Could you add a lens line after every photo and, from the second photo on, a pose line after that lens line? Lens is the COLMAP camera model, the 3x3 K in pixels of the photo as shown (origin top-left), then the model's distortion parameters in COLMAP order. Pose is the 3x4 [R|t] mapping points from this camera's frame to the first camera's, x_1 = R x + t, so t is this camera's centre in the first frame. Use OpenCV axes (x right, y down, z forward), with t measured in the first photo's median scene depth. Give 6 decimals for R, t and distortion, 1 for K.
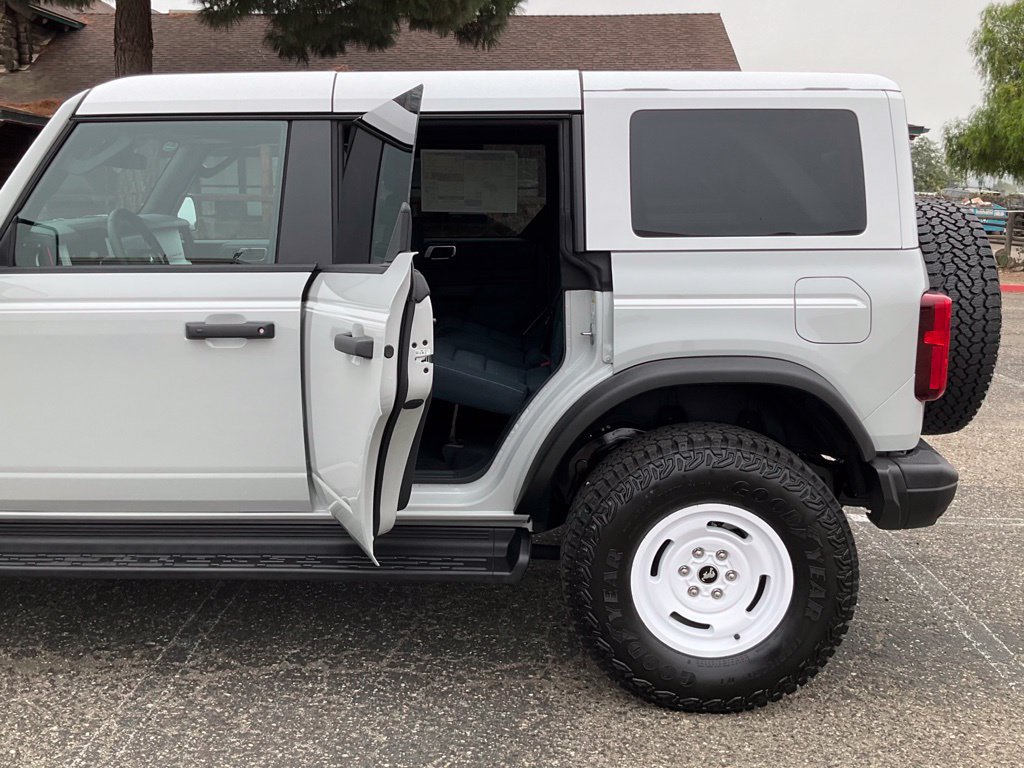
lens RADIAL K [[987.0, 0, 485.5], [0, 987.0, 347.4], [0, 0, 1]] dist [0.096512, -0.196000]
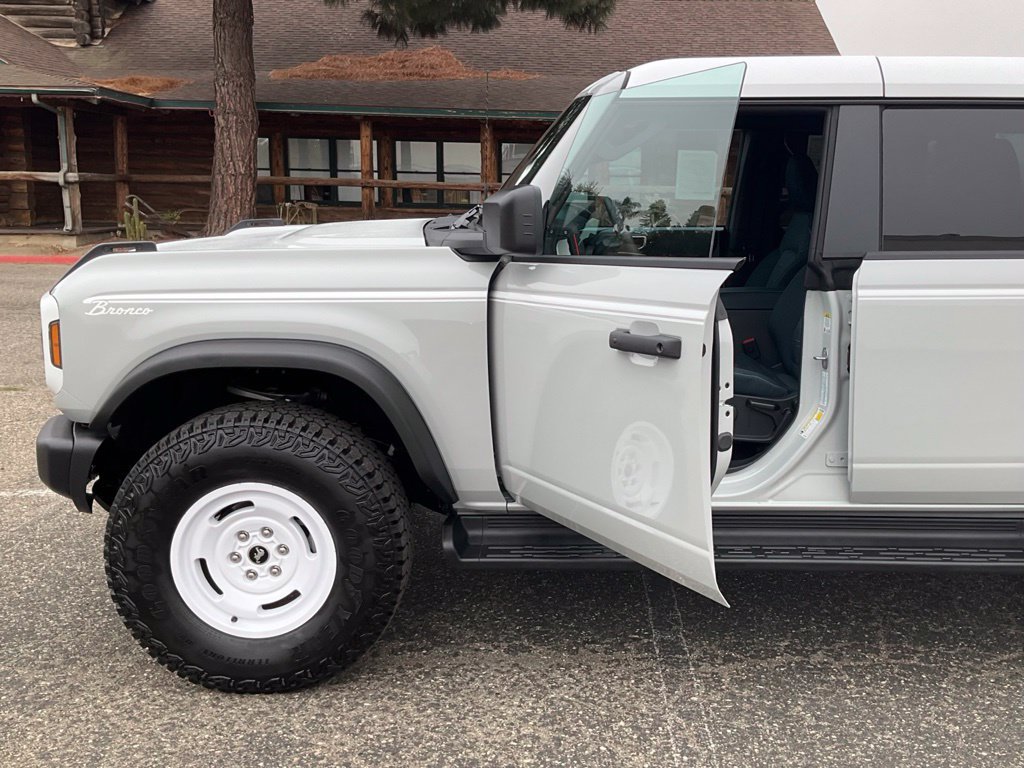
lens RADIAL K [[1006.3, 0, 593.4], [0, 1006.3, 362.9], [0, 0, 1]] dist [0.094950, -0.185526]
pose [[0.998340, 0.001162, 0.057583, -0.469233], [-0.002535, 0.999714, 0.023787, 0.002243], [-0.057539, -0.023894, 0.998057, 0.009703]]
